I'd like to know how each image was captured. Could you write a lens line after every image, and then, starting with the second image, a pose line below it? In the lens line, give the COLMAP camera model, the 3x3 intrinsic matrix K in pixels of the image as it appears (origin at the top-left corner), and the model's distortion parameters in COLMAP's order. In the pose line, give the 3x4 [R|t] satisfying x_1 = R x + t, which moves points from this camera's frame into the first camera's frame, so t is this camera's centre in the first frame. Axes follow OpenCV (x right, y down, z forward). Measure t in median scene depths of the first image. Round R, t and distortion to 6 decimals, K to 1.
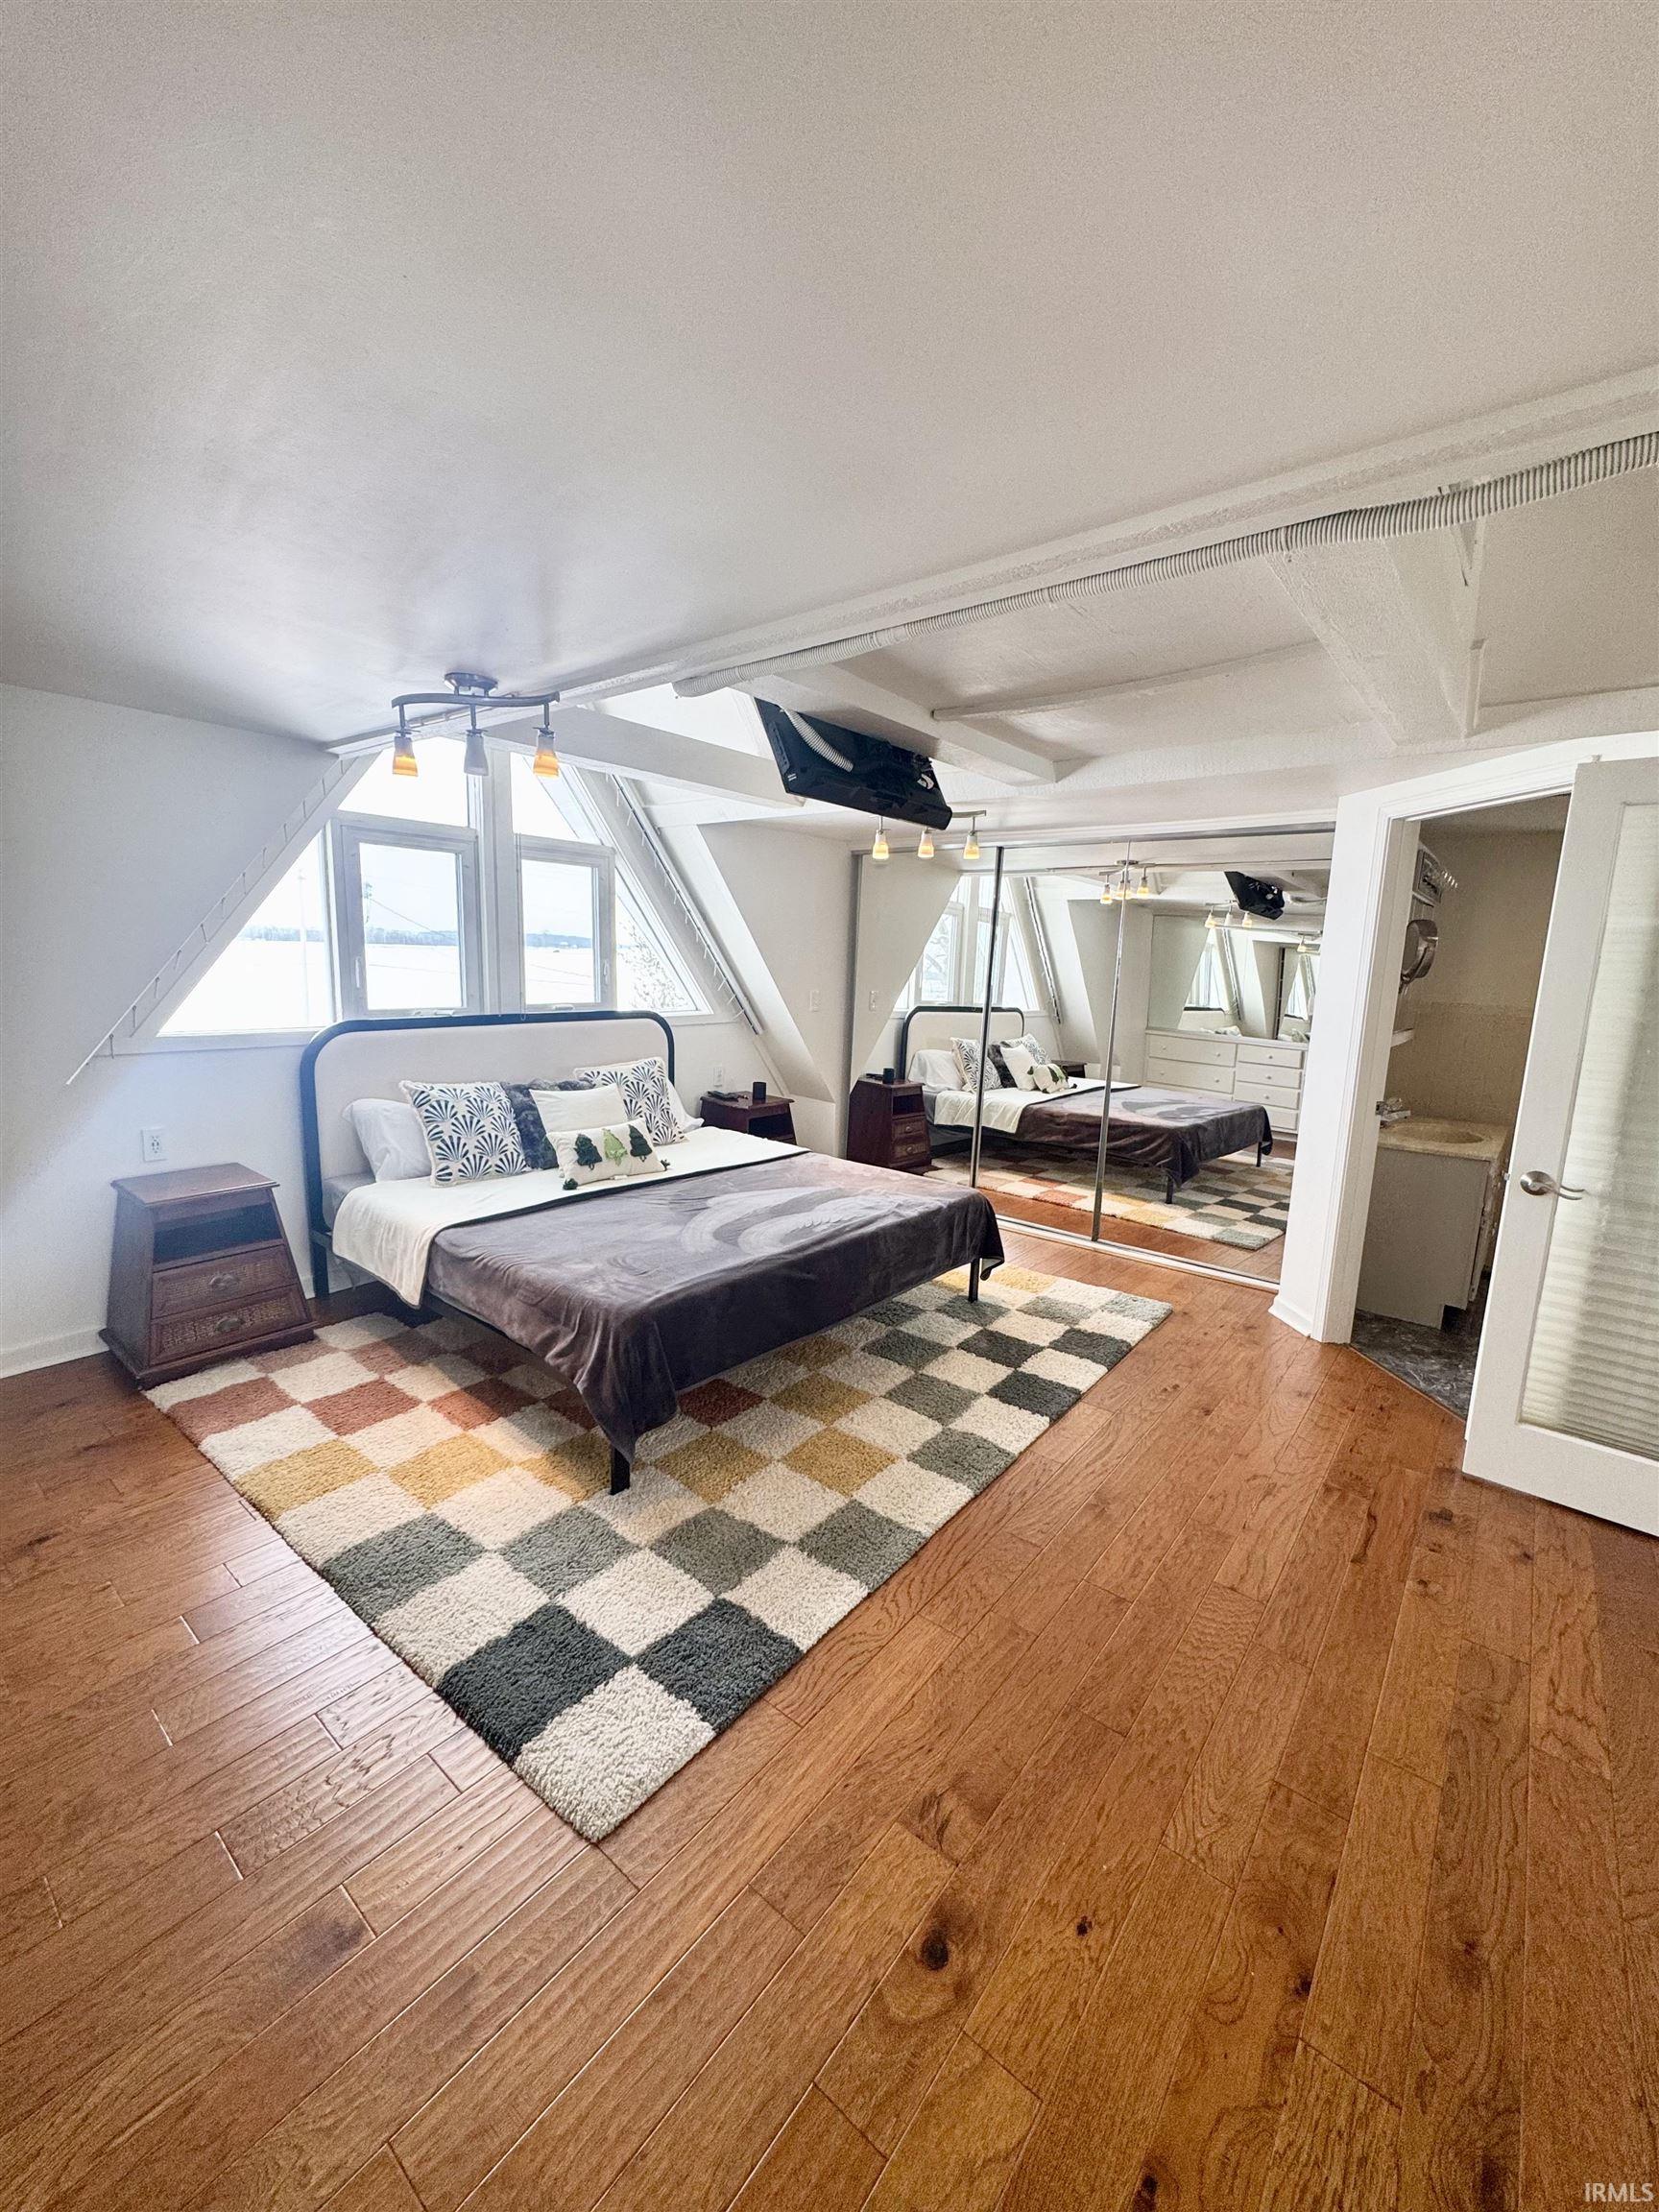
lens RADIAL K [[879.2, 0, 828.2], [0, 879.2, 1112.4], [0, 0, 1]] dist [-0.006226, 0.000952]
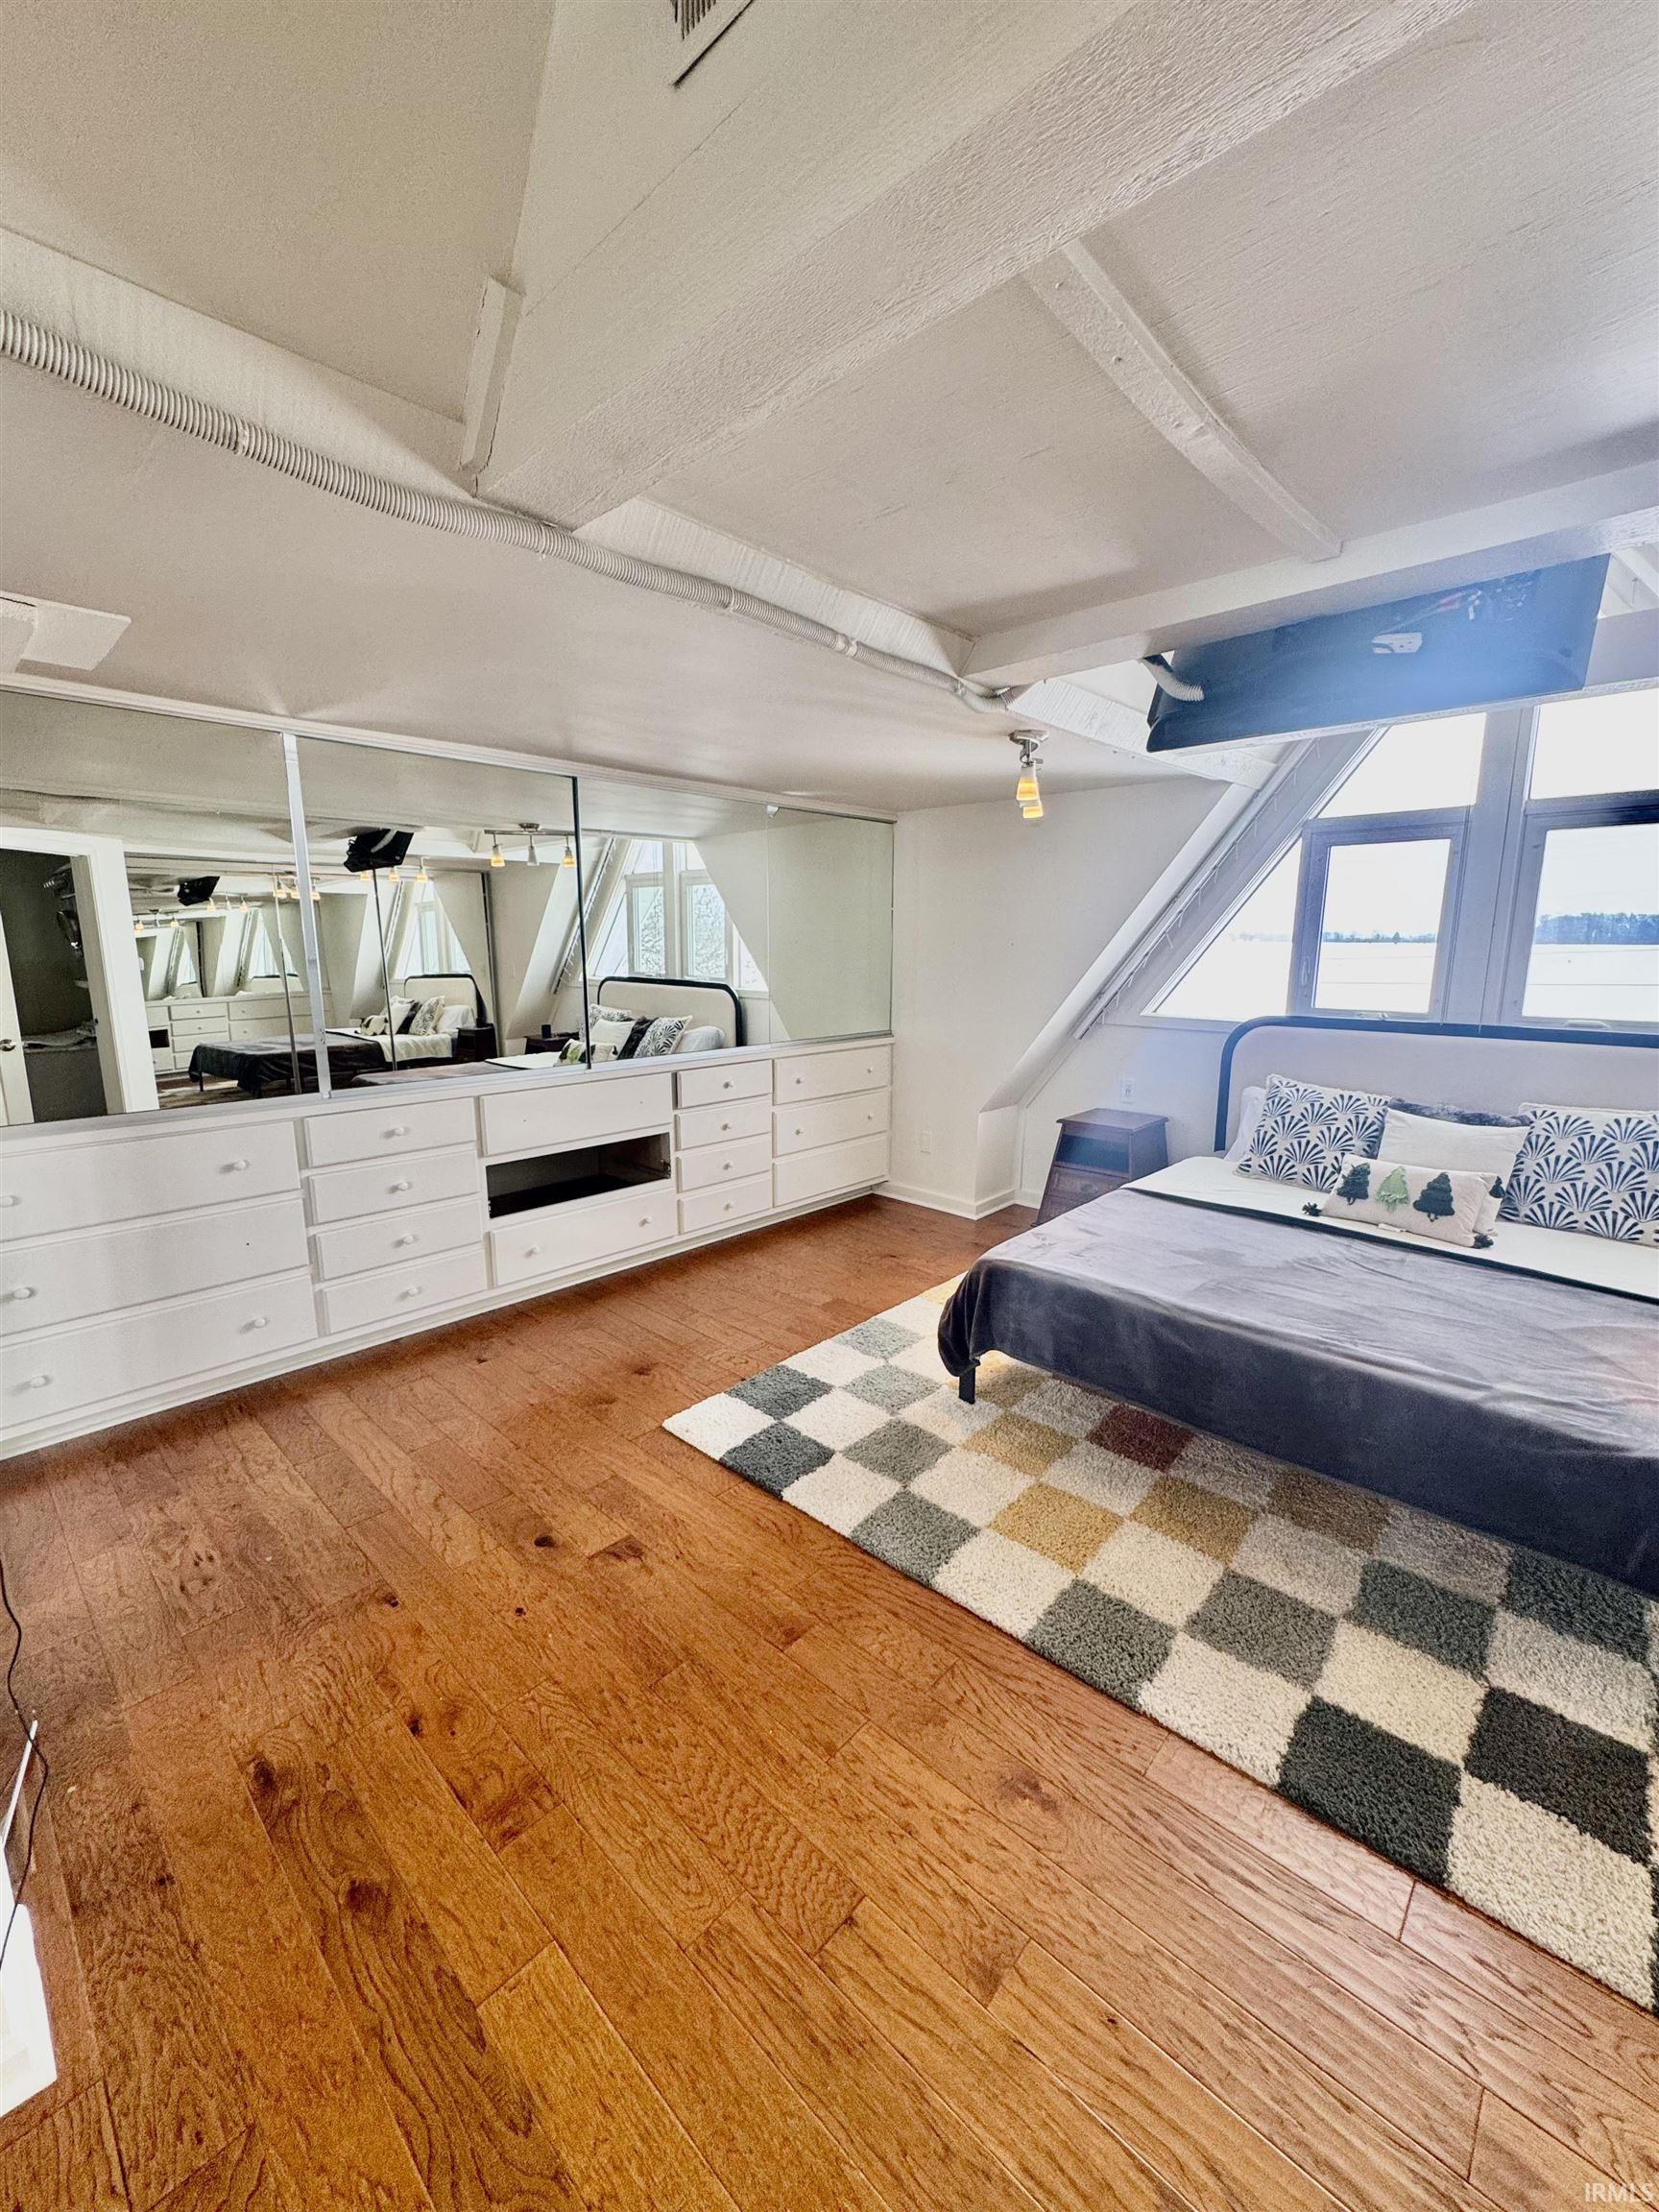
lens RADIAL K [[879.2, 0, 834.7], [0, 879.2, 1108.3], [0, 0, 1]] dist [-0.006226, 0.000952]
pose [[-0.066461, 0.154655, -0.985731, 0.579844], [-0.176960, 0.970427, 0.164186, -0.075012], [0.981972, 0.185347, -0.037128, 0.526377]]
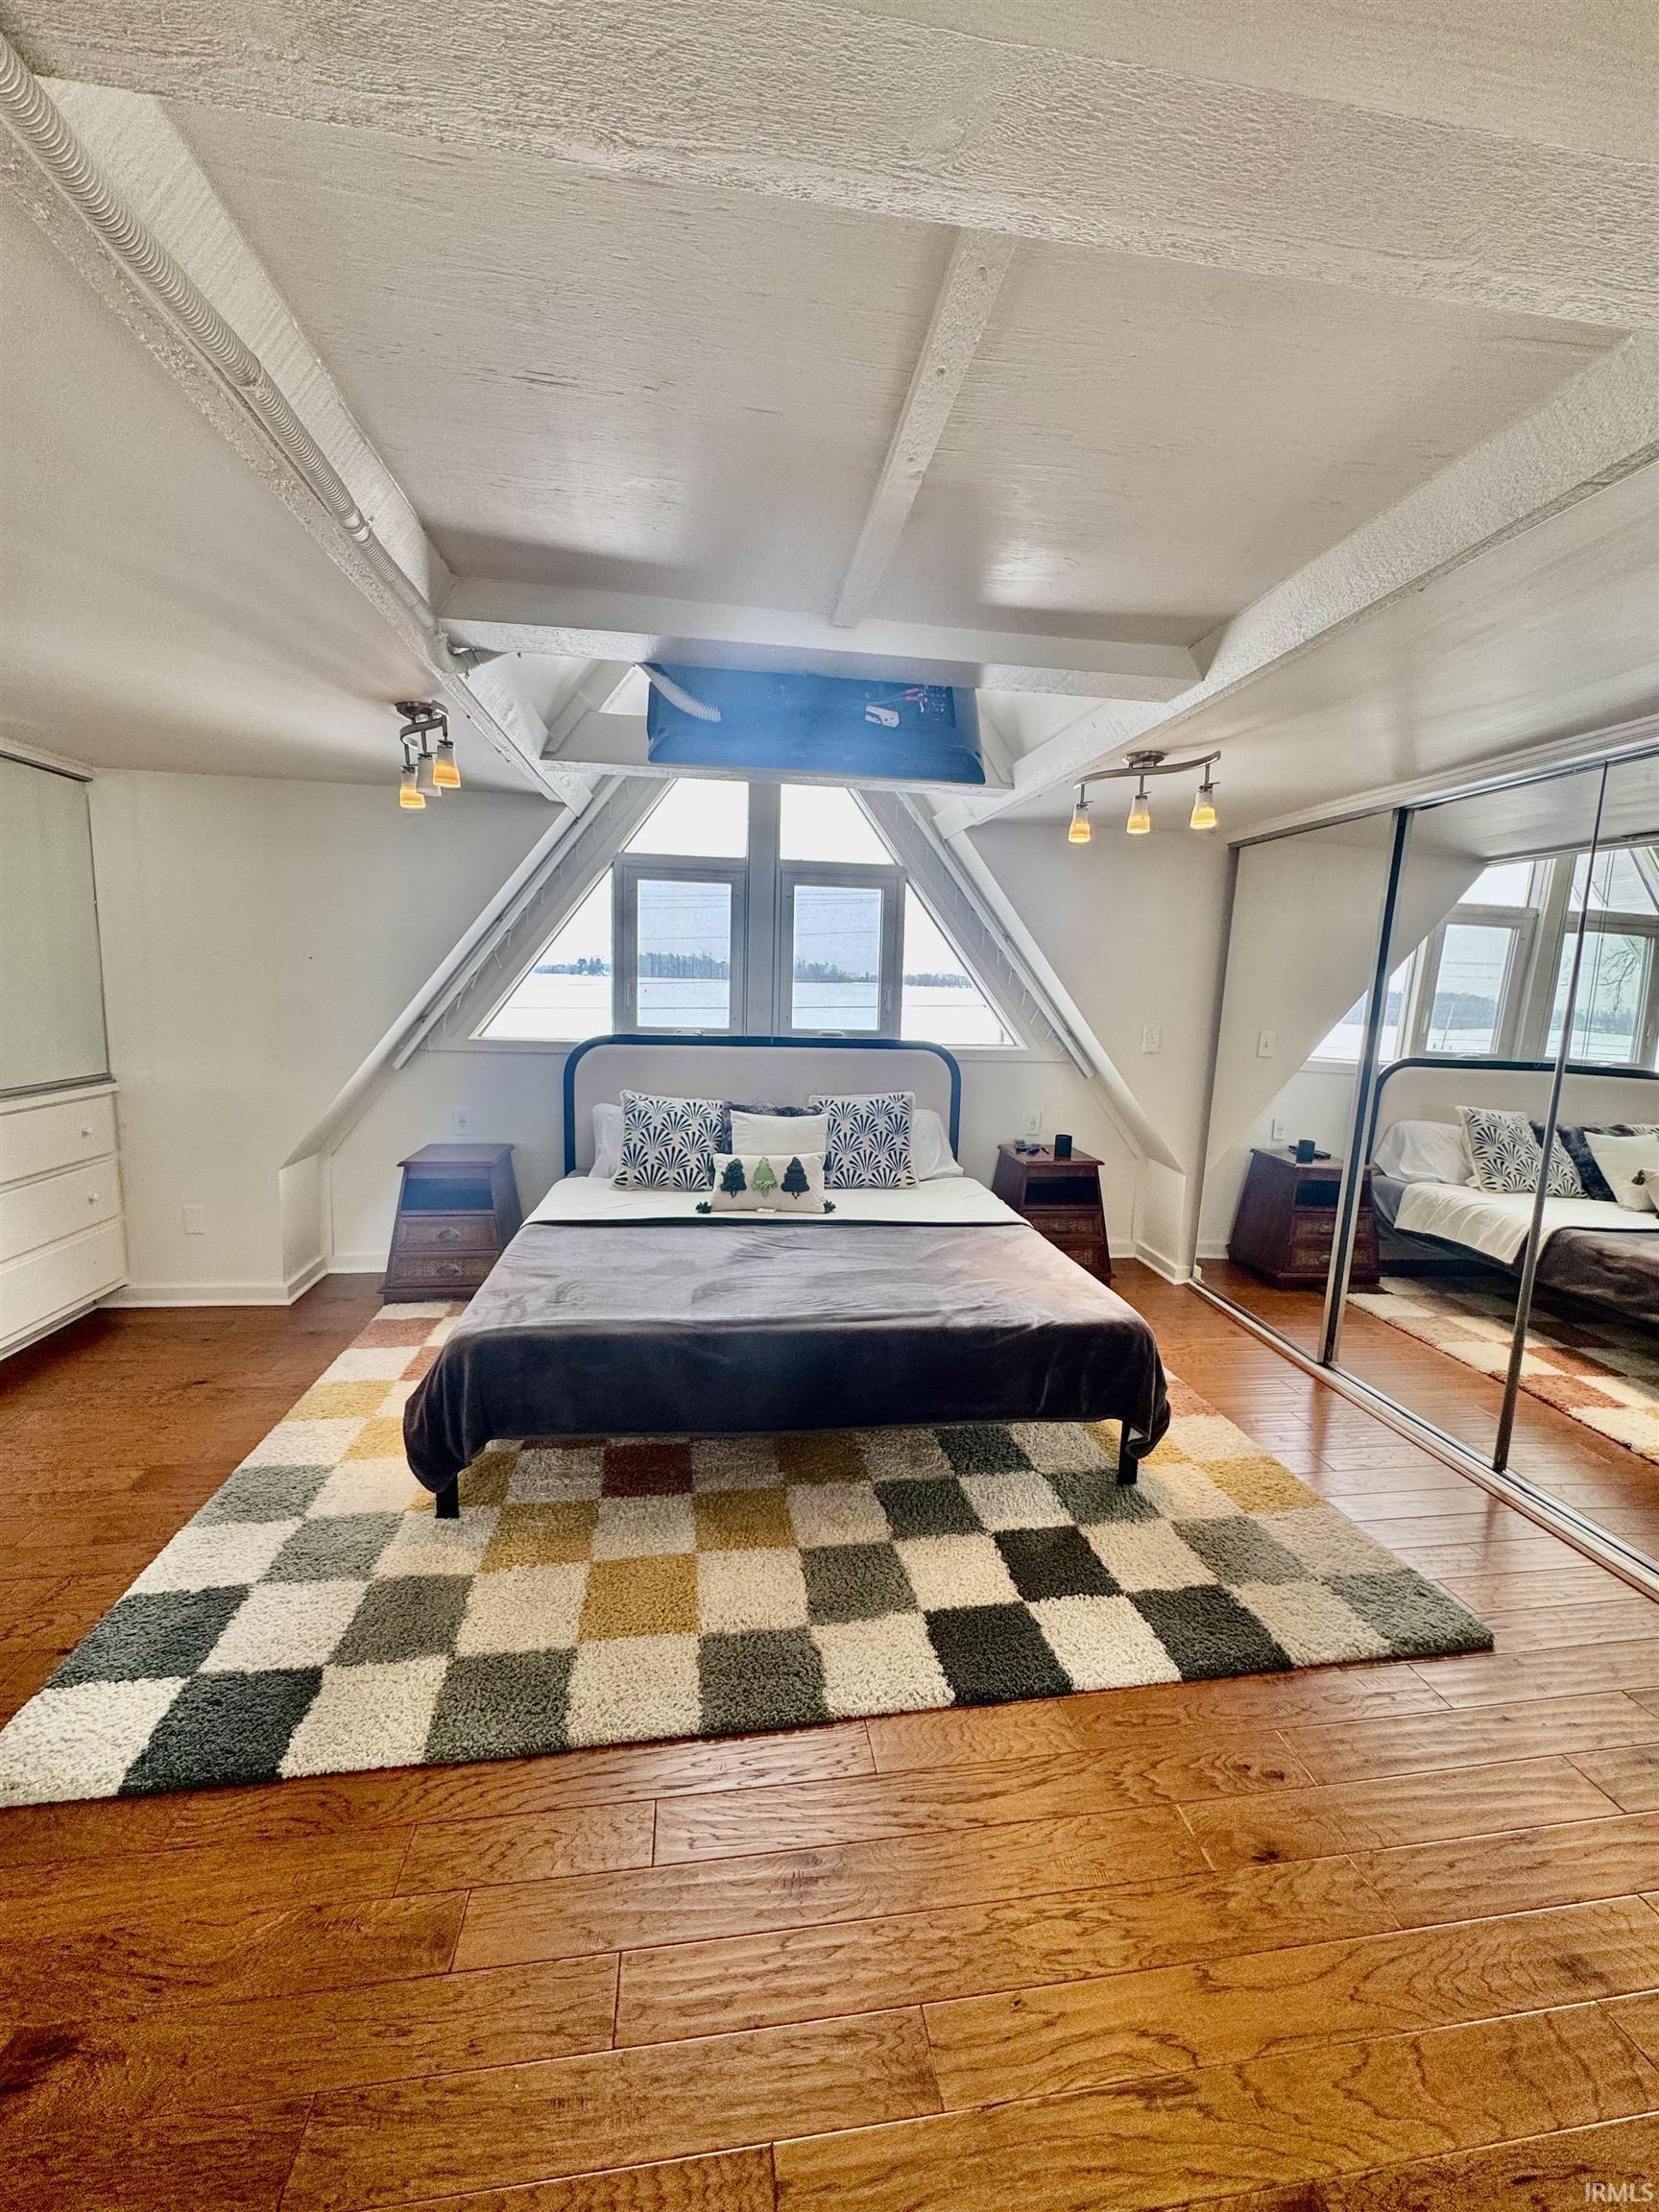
lens RADIAL K [[879.2, 0, 831.6], [0, 879.2, 1110.0], [0, 0, 1]] dist [-0.006226, 0.000952]
pose [[0.737892, 0.088418, -0.669102, 0.442625], [-0.124540, 0.992195, -0.006230, -0.036209], [0.663329, 0.087927, 0.743144, 0.349605]]
